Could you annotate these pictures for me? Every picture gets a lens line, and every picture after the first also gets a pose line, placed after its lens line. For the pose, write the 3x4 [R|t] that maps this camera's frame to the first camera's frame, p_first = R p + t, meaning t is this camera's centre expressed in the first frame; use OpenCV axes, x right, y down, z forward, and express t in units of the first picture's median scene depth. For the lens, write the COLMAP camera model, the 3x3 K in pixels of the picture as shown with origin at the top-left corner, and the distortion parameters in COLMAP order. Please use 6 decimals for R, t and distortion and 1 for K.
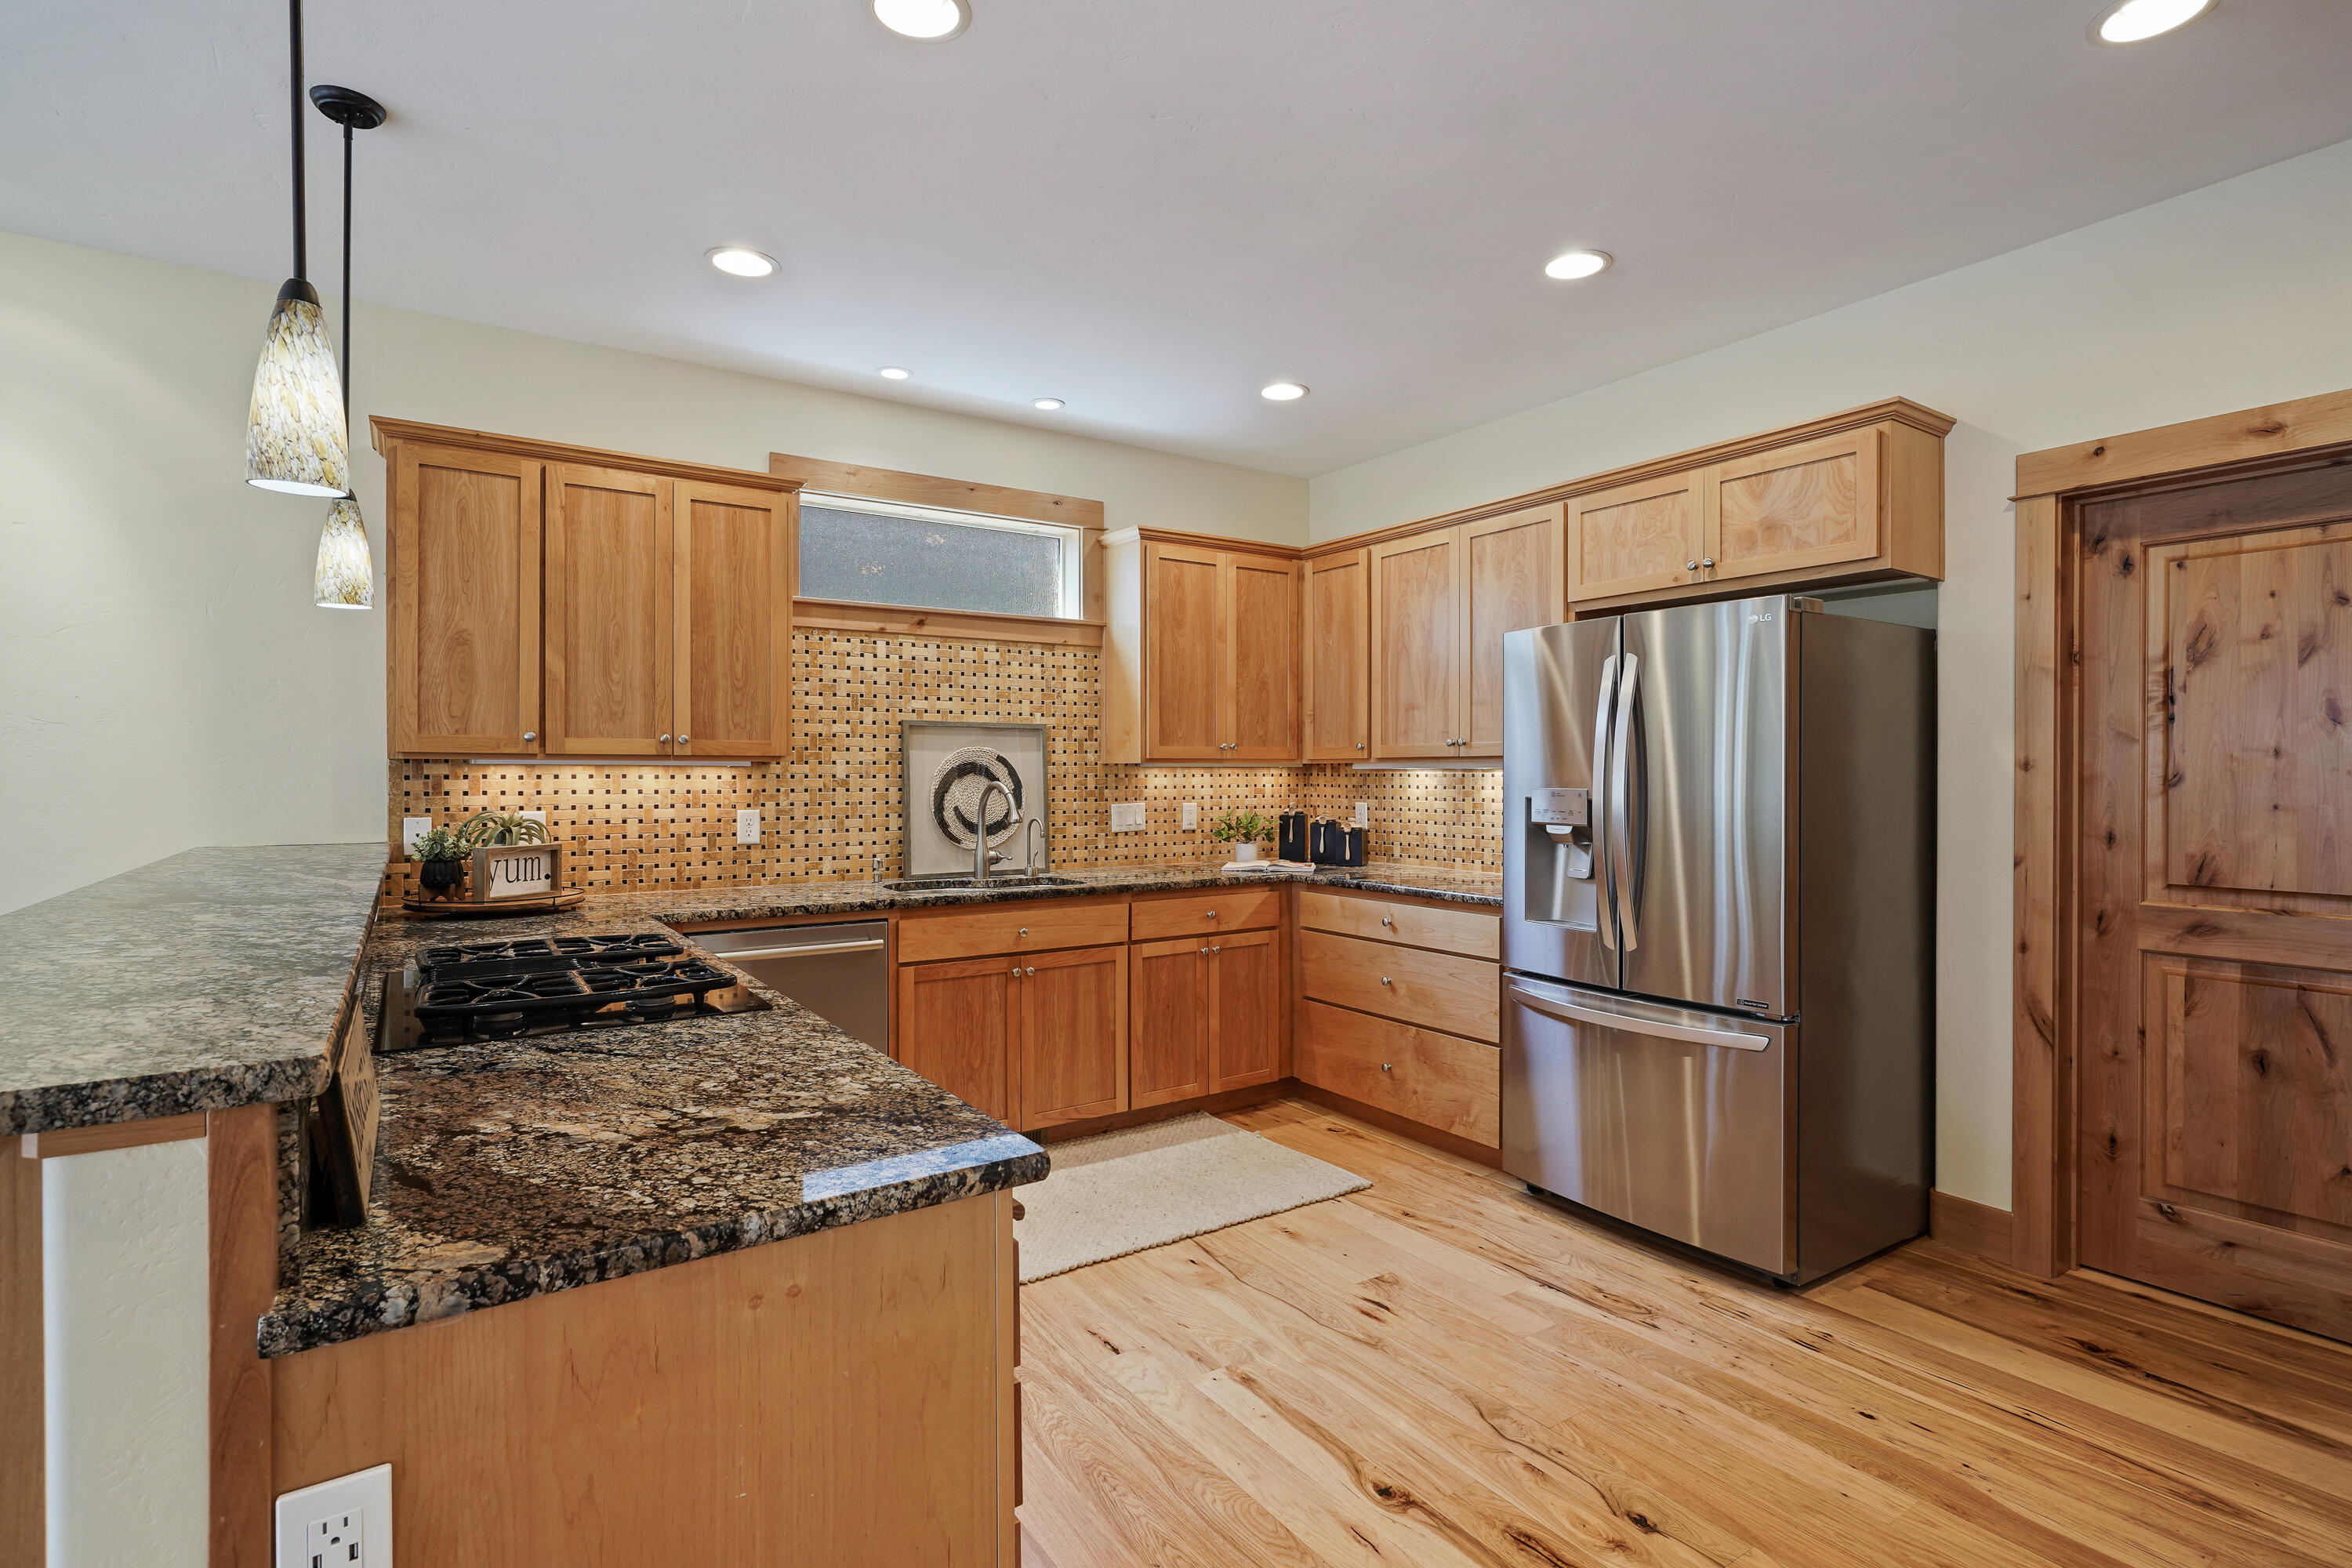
lens RADIAL K [[1132.1, 0, 1173.4], [0, 1132.1, 778.6], [0, 0, 1]] dist [-0.009441, 0.004118]
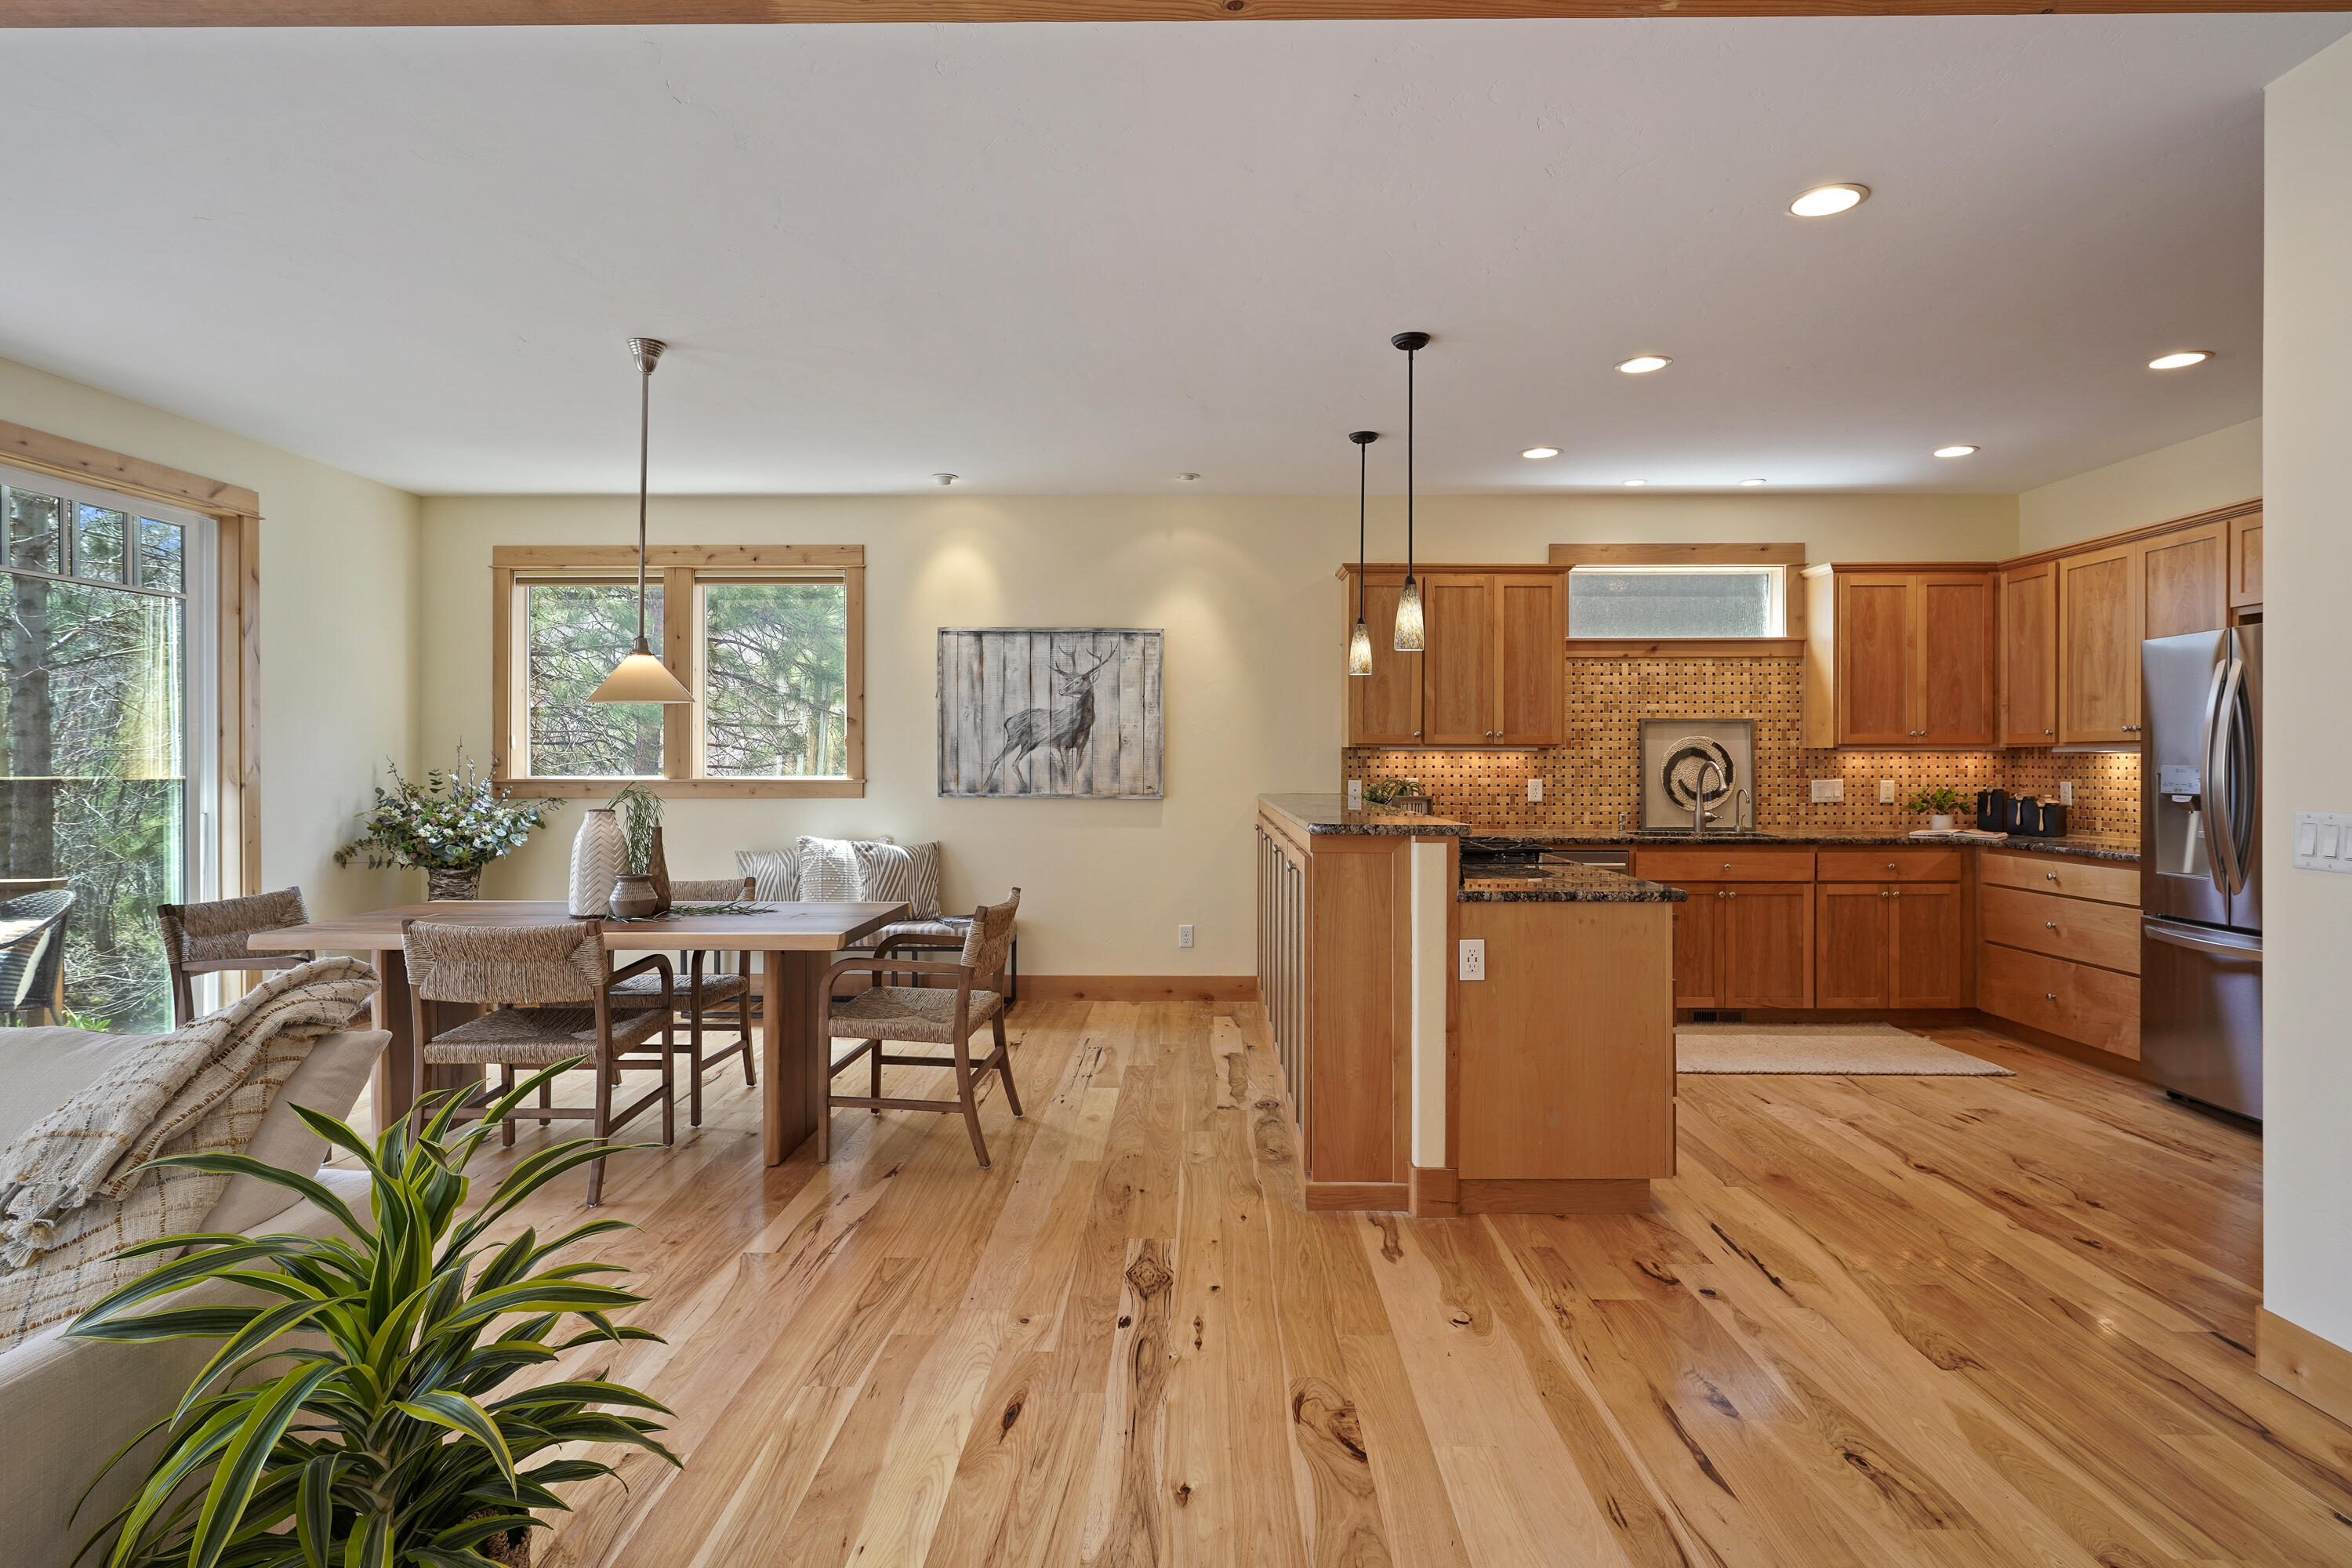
lens RADIAL K [[1195.5, 0, 1185.5], [0, 1195.5, 766.7], [0, 0, 1]] dist [-0.007599, 0.004409]
pose [[0.821852, 0.003883, -0.569688, 0.156915], [-0.003665, 0.999992, 0.001528, 0.009604], [0.569690, 0.000832, 0.821859, -0.600018]]
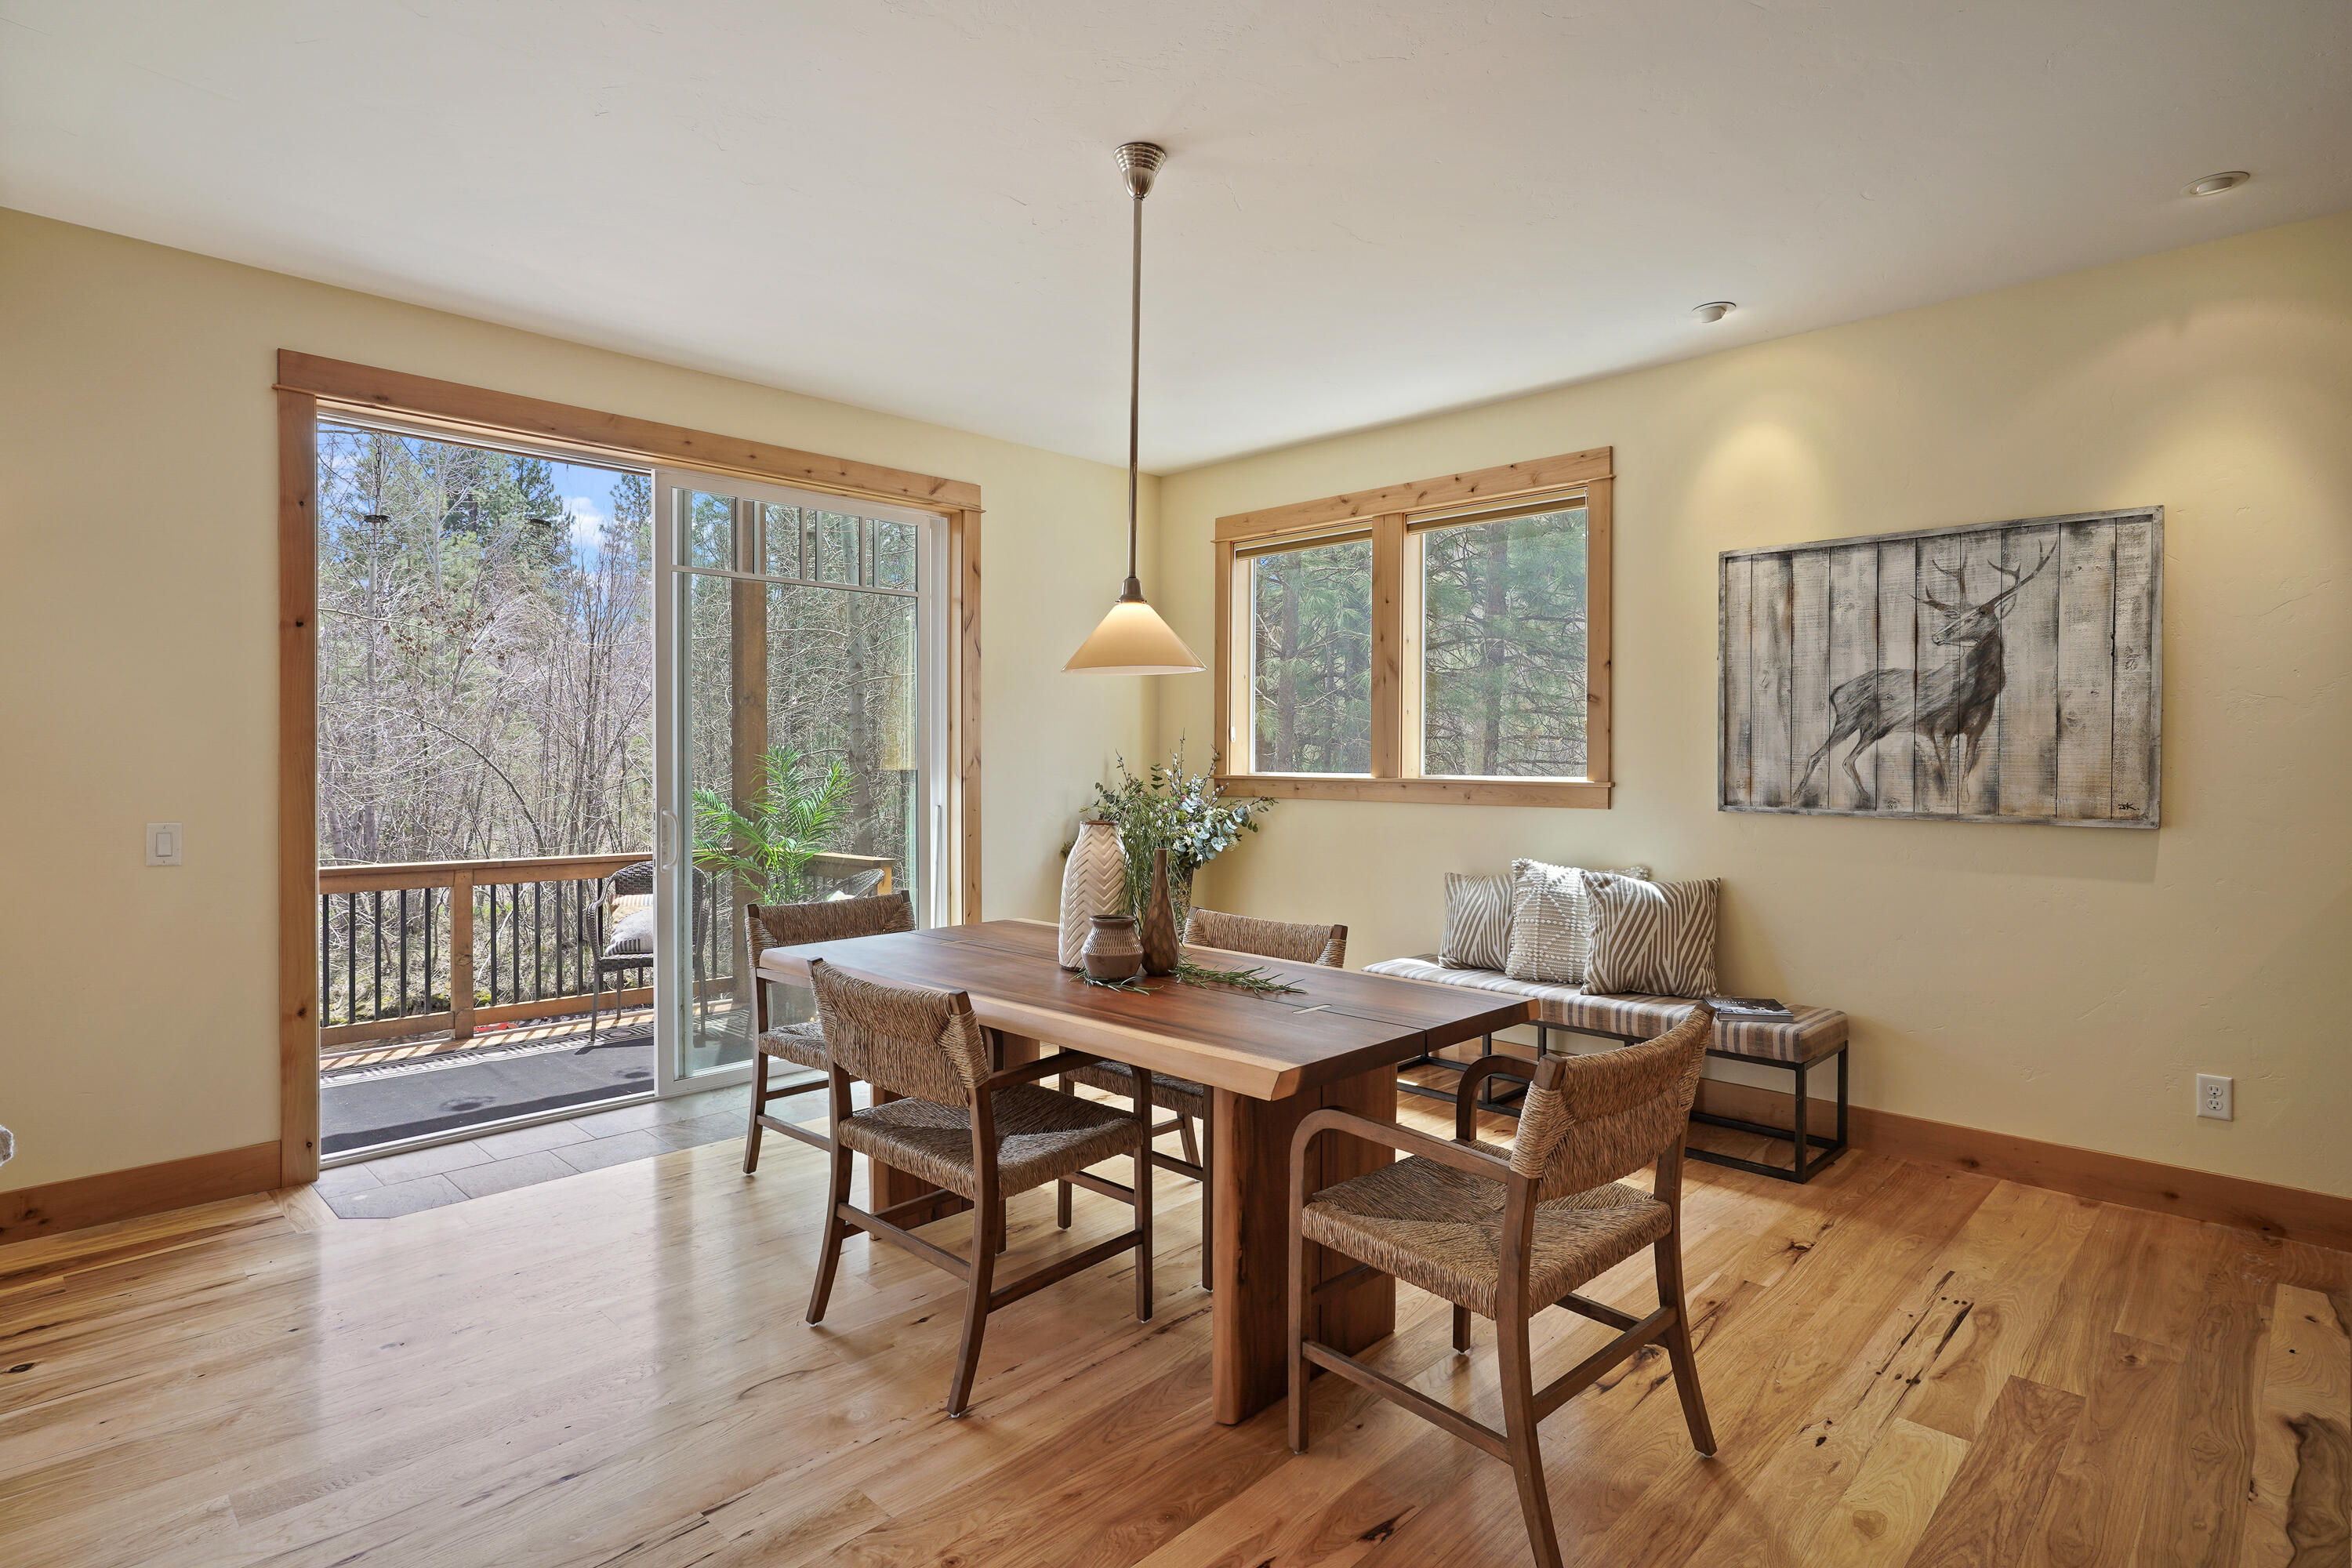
lens RADIAL K [[1195.5, 0, 1184.0], [0, 1195.5, 766.7], [0, 0, 1]] dist [-0.007599, 0.004409]
pose [[0.204099, 0.011431, -0.978884, -0.098422], [-0.007149, 0.999923, 0.010186, 0.007517], [0.978924, 0.004919, 0.204165, -0.144094]]
